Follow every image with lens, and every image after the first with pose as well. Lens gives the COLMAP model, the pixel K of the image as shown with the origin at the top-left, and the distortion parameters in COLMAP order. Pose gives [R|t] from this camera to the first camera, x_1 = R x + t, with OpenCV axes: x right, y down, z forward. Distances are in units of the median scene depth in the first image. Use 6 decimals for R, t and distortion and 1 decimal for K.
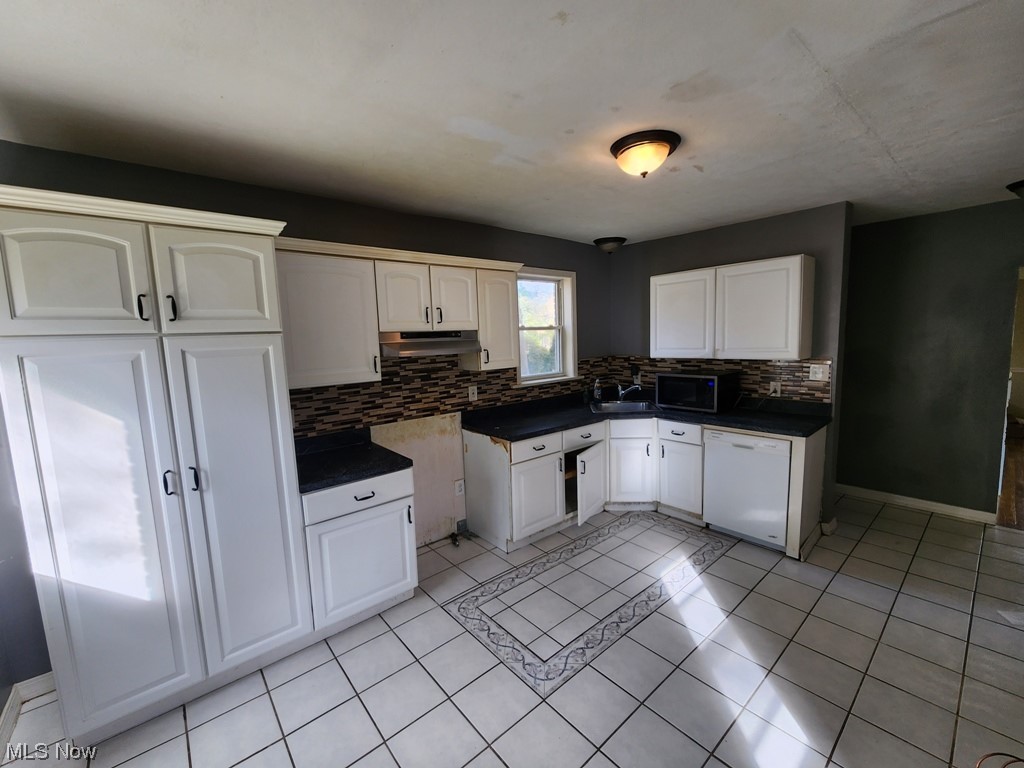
lens RADIAL K [[421.1, 0, 514.6], [0, 421.1, 384.3], [0, 0, 1]] dist [-0.001571, -0.000723]
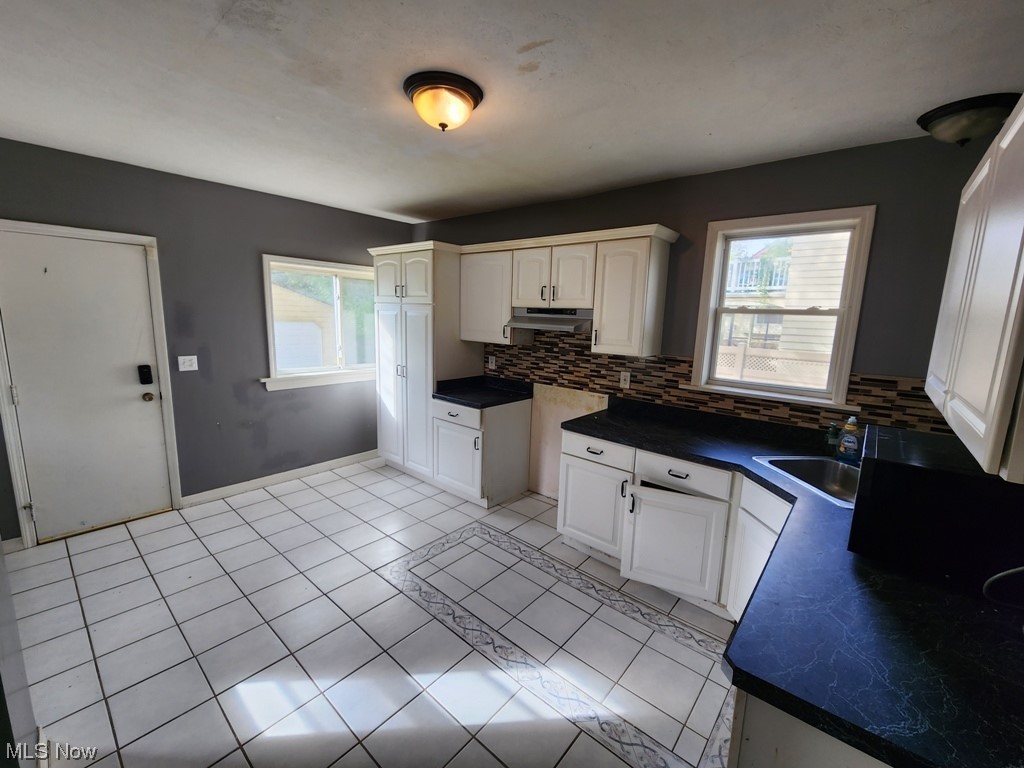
lens RADIAL K [[421.1, 0, 518.6], [0, 421.1, 384.9], [0, 0, 1]] dist [-0.001571, -0.000723]
pose [[0.160817, 0.203160, -0.965849, 0.826400], [-0.149687, 0.972287, 0.179591, -0.107602], [0.975567, 0.115693, 0.186771, 0.682668]]
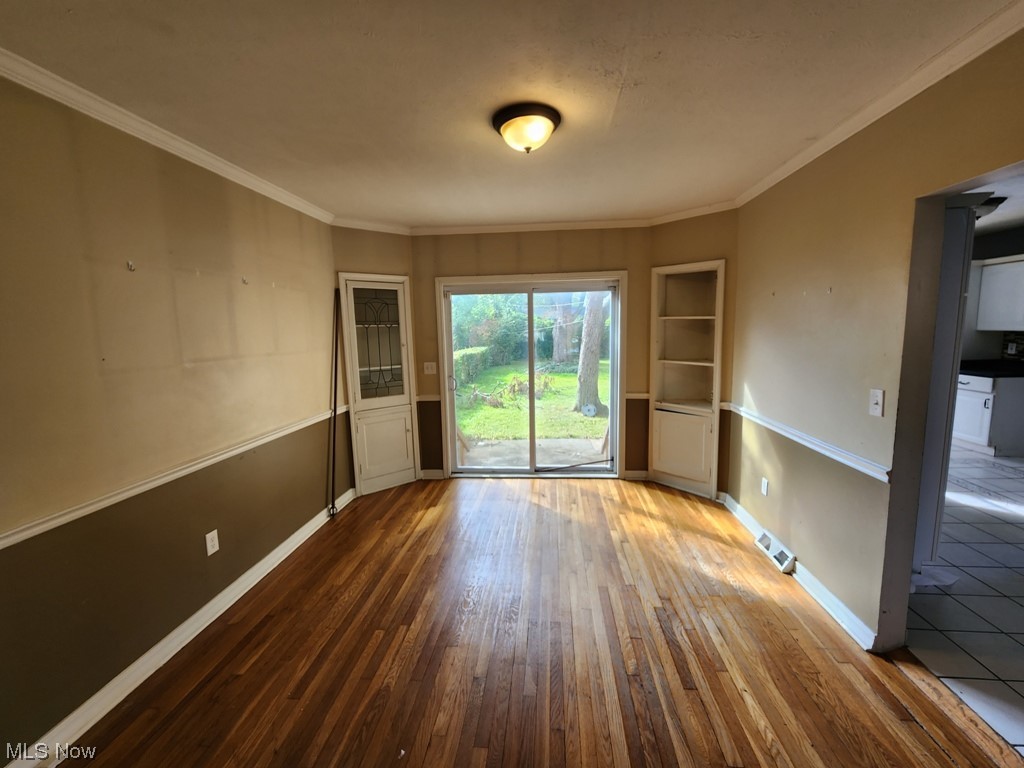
lens RADIAL K [[421.1, 0, 513.2], [0, 421.1, 380.5], [0, 0, 1]] dist [-0.001571, -0.000723]
pose [[-0.708276, 0.154992, -0.688711, 1.982361], [-0.020666, 0.970629, 0.239690, -0.150926], [0.705633, 0.184000, -0.684270, 0.616114]]
